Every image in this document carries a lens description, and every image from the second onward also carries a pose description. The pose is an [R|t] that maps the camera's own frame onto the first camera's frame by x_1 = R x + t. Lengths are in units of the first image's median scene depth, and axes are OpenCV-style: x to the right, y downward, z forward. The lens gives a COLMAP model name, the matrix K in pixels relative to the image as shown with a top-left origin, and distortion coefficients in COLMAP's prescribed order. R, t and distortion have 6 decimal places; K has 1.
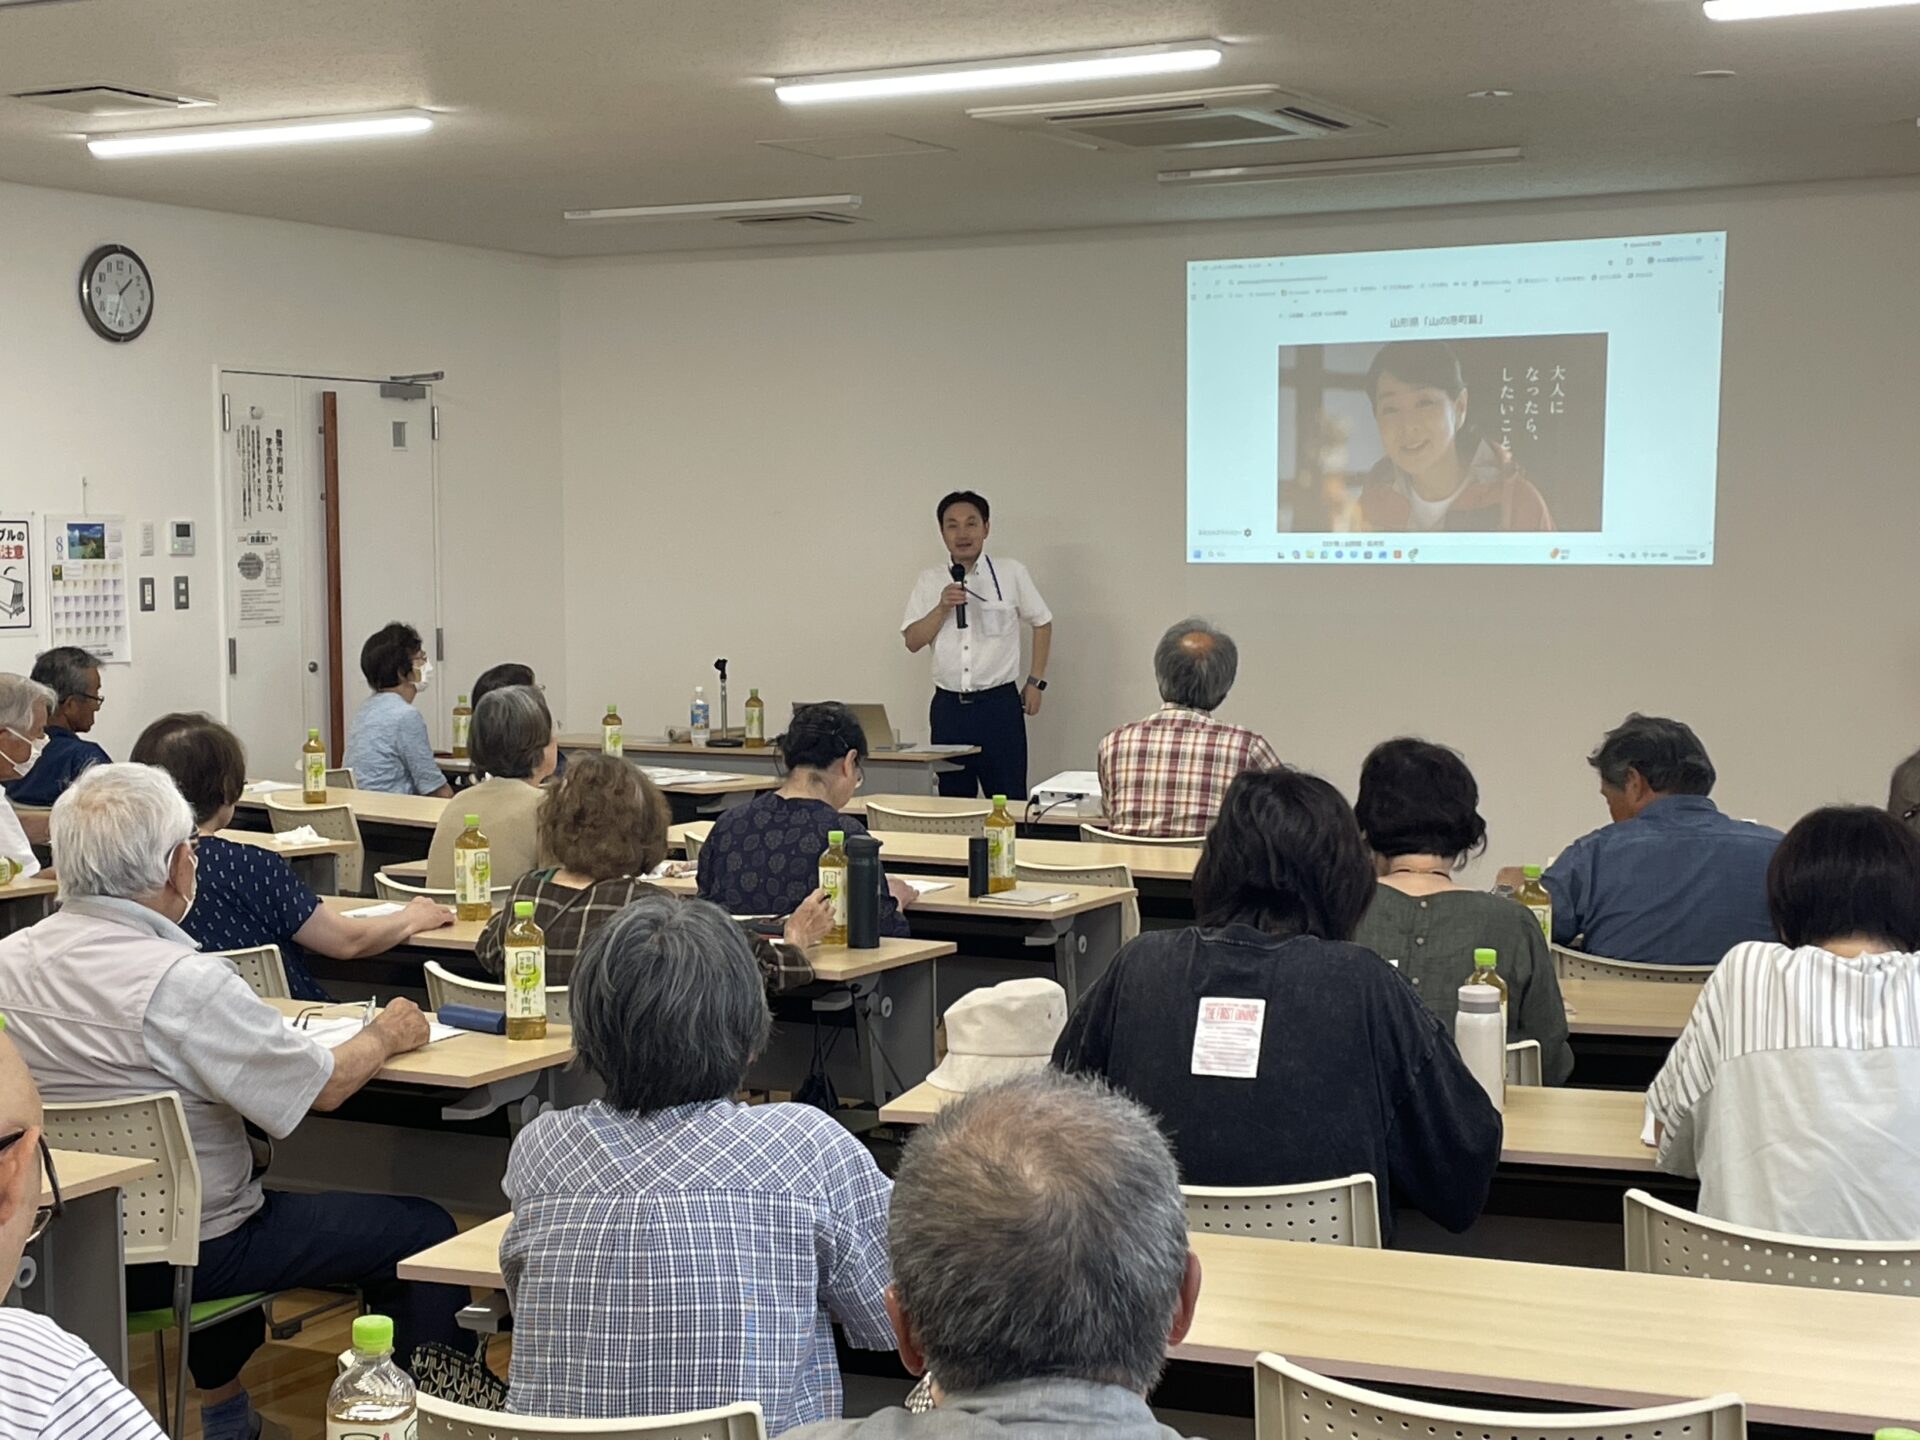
lens RADIAL K [[2971.3, 0, 960.0], [0, 2971.3, 720.0], [0, 0, 1]] dist [0.121763, -0.231075]
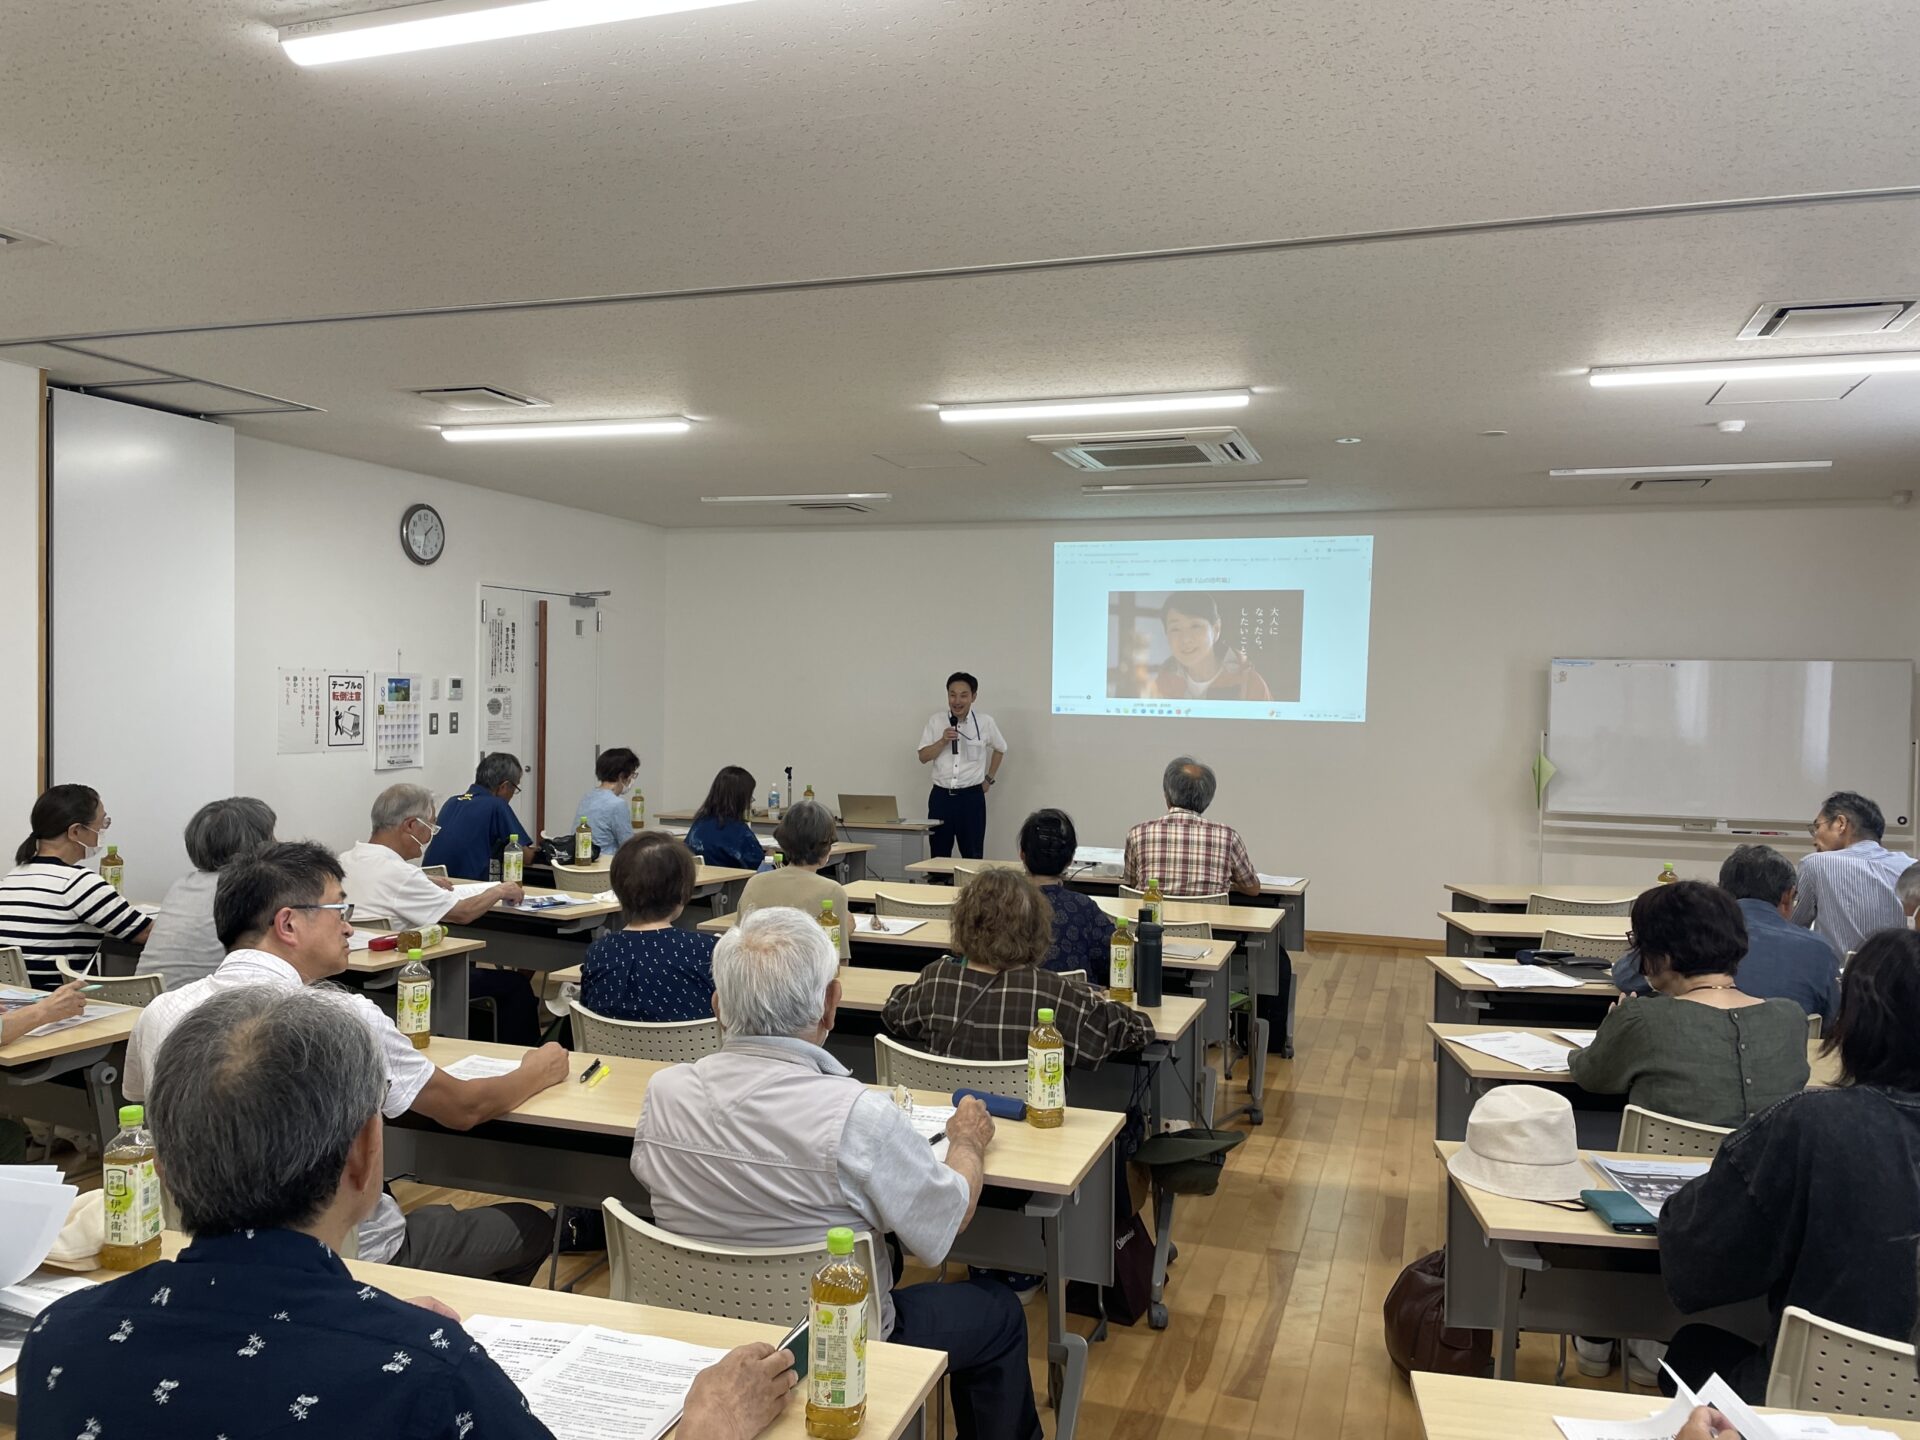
lens RADIAL K [[1424.4, 0, 960.0], [0, 1424.4, 720.0], [0, 0, 1]] dist [0.047638, -0.003137]
pose [[0.983892, 0.016836, 0.177968, -0.134596], [-0.009533, 0.999080, -0.041812, -0.014970], [-0.178508, 0.039442, 0.983148, 0.205119]]
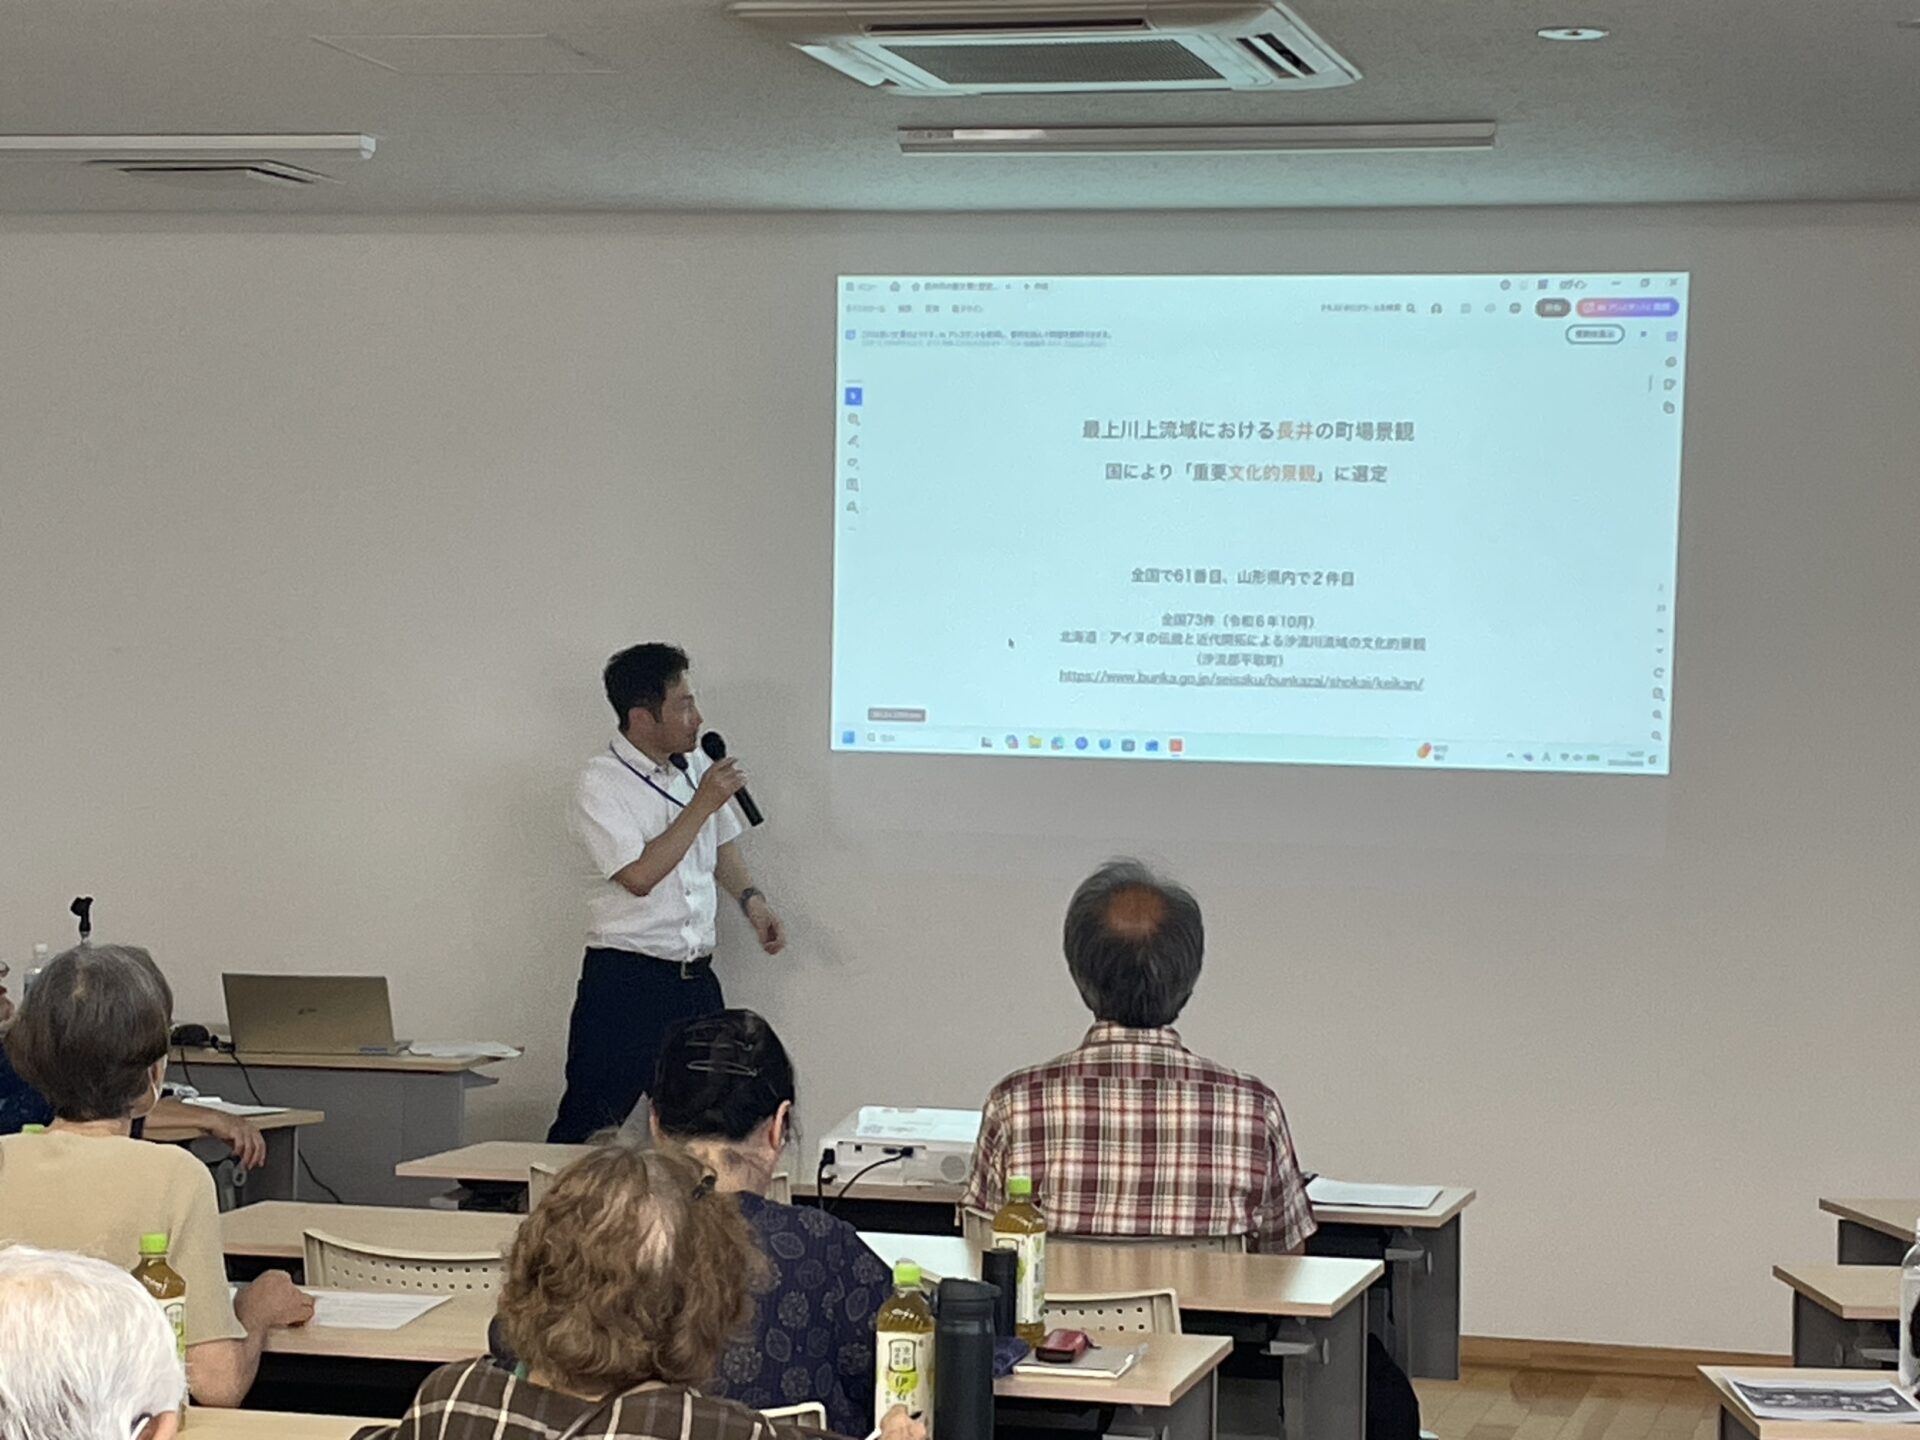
lens RADIAL K [[4234.2, 0, 1040.0], [0, 4234.2, 770.9], [0, 0, 1]] dist [0.402833, -3.806421]
pose [[0.963022, 0.019177, 0.268738, -0.132127], [-0.008284, 0.999100, -0.041611, -0.012315], [-0.269294, 0.037847, 0.962314, 0.133335]]
